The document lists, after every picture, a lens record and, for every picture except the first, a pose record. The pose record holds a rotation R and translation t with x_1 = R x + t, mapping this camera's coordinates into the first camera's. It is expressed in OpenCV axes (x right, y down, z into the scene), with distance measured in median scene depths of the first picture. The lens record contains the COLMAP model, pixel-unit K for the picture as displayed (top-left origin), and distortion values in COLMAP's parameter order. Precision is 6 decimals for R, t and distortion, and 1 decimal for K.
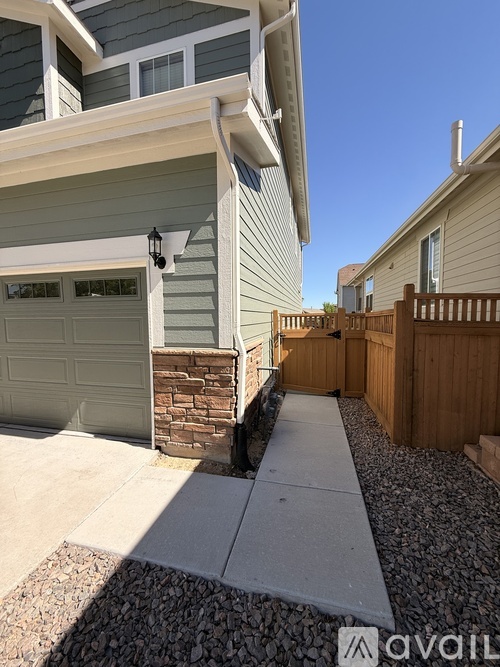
lens RADIAL K [[267.2, 0, 248.6], [0, 267.2, 331.2], [0, 0, 1]] dist [0.002259, -0.000245]
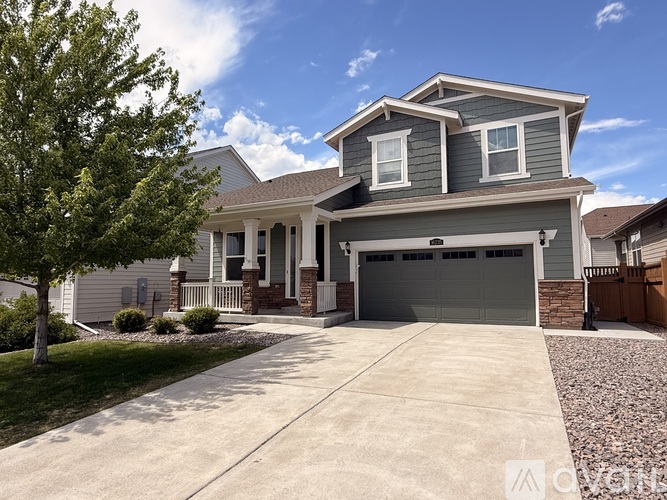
lens RADIAL K [[393.1, 0, 334.0], [0, 393.1, 252.1], [0, 0, 1]] dist [0.000777, 0.000190]
pose [[0.975259, -0.008543, -0.220899, -1.271446], [-0.023174, 0.989796, -0.140592, 0.331078], [0.219847, 0.142232, 0.965110, -2.549234]]
